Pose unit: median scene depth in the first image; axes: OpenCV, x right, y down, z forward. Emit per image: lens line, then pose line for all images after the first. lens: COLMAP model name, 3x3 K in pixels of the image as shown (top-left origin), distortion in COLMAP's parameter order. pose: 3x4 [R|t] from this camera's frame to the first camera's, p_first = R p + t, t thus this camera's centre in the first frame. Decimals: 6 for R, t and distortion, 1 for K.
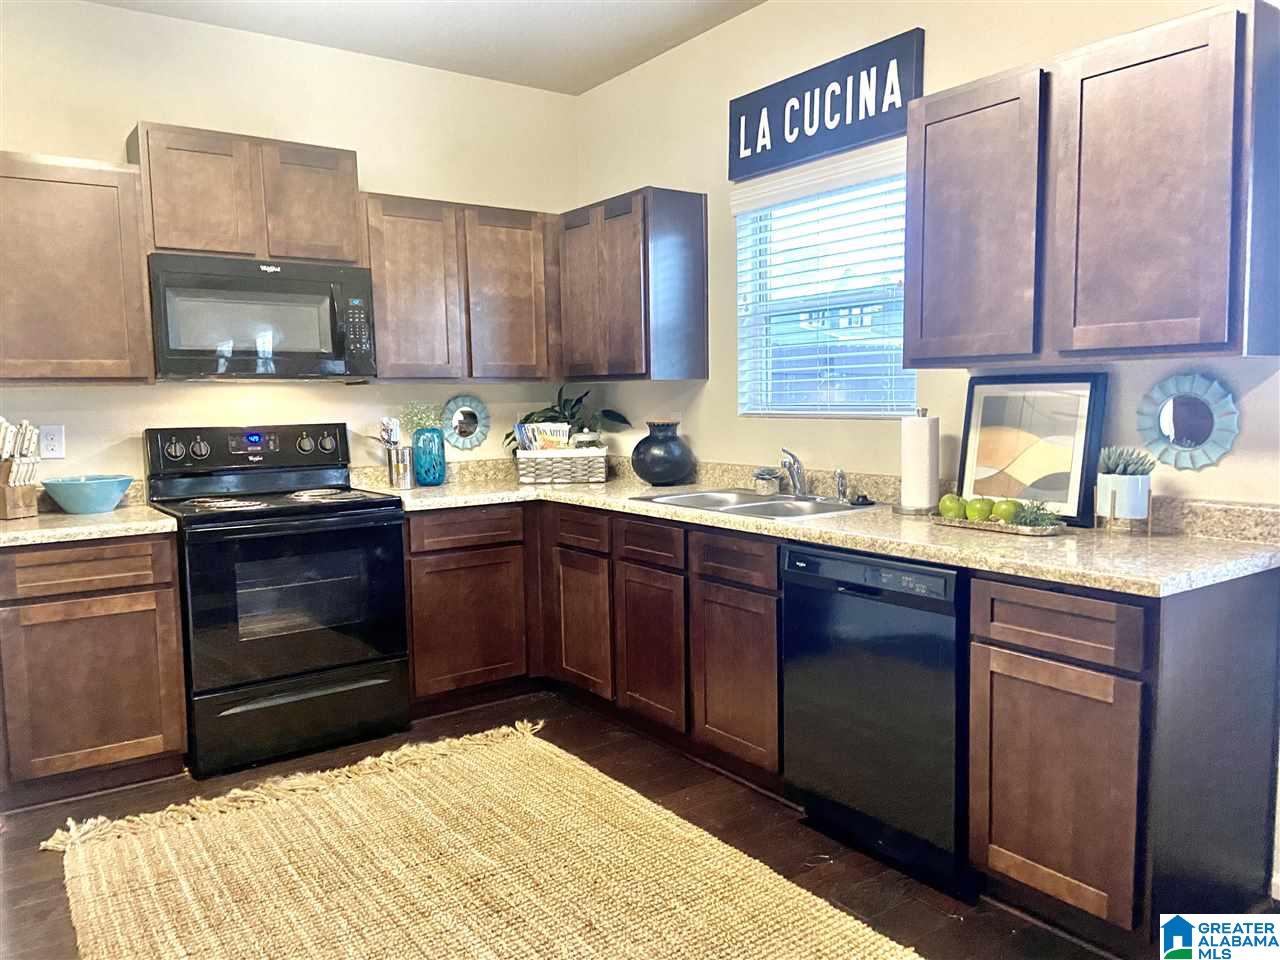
lens RADIAL K [[956.5, 0, 640.0], [0, 956.5, 480.0], [0, 0, 1]] dist [0.067567, -0.003166]
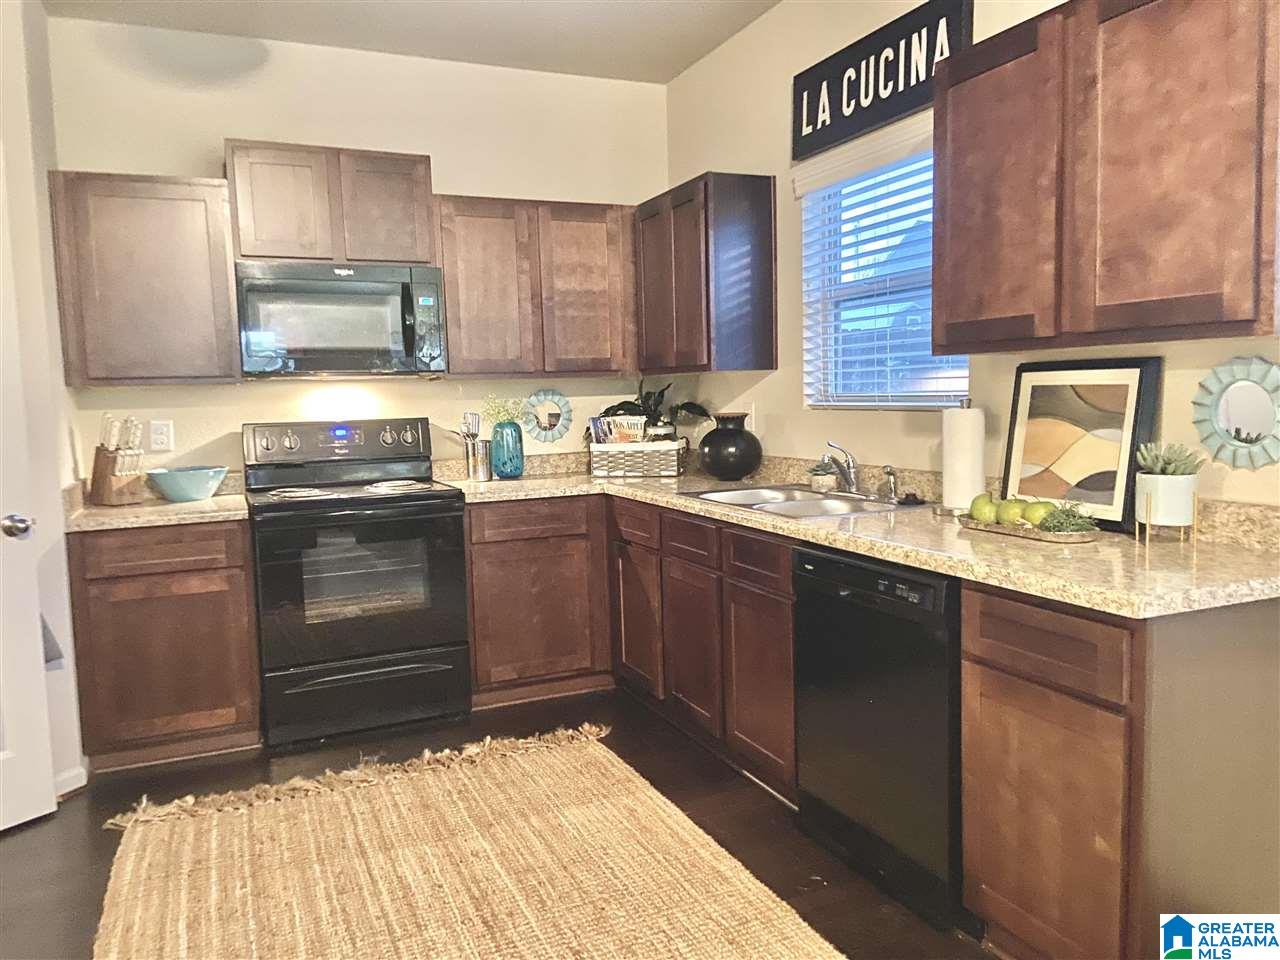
lens RADIAL K [[956.8, 0, 636.2], [0, 956.8, 466.9], [0, 0, 1]] dist [0.112473, -0.133850]
pose [[0.976373, 0.006747, -0.215987, 0.153865], [-0.007735, 0.999963, -0.003729, -0.003550], [0.215954, 0.005311, 0.976389, 0.035179]]
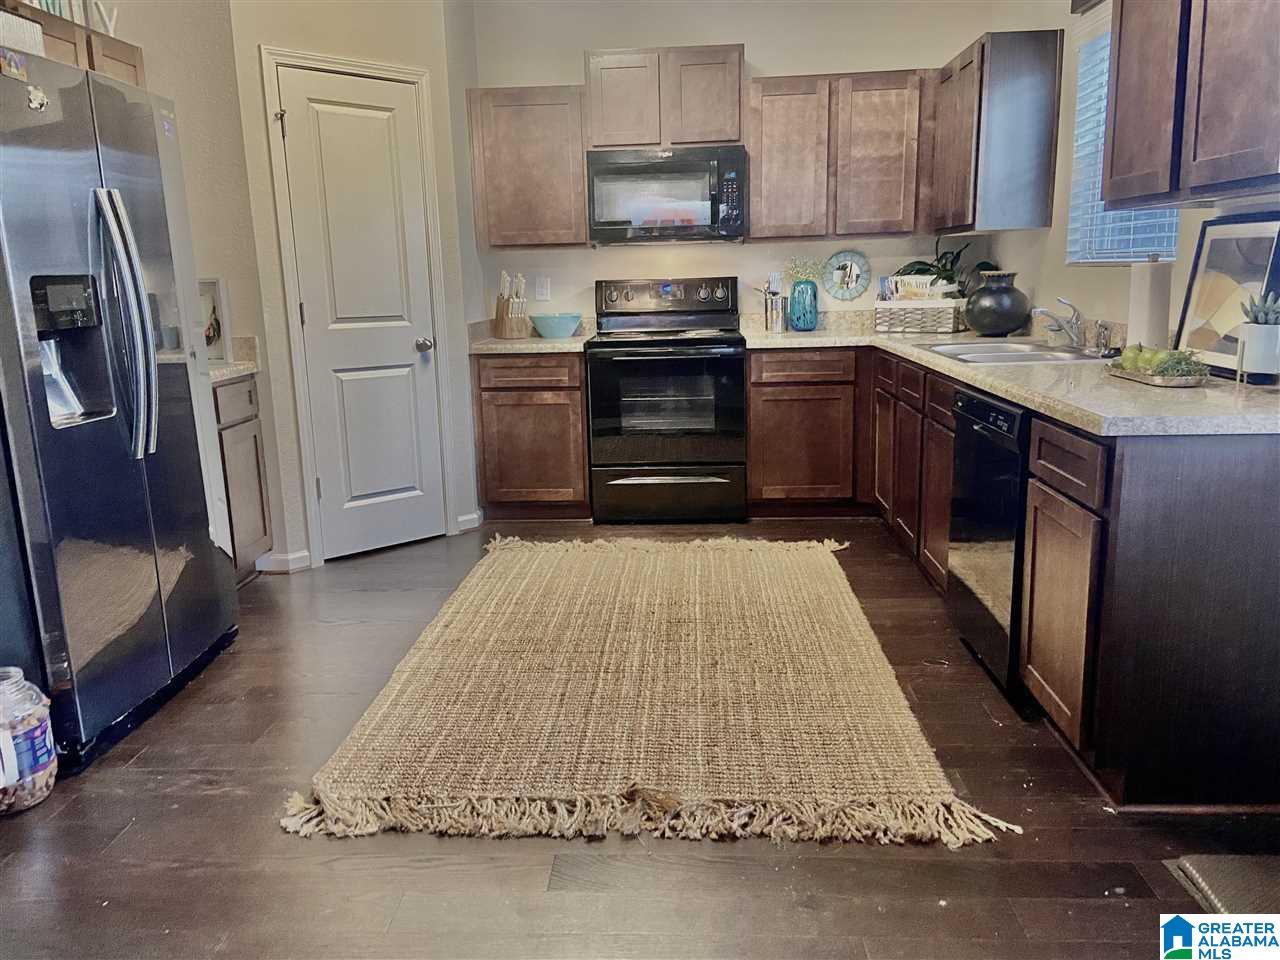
lens RADIAL K [[956.8, 0, 636.2], [0, 956.8, 466.9], [0, 0, 1]] dist [0.112473, -0.133850]
pose [[0.774094, 0.121913, -0.621221, 0.424897], [-0.043225, 0.989171, 0.140260, 0.015943], [0.631593, -0.081722, 0.770981, -0.055193]]
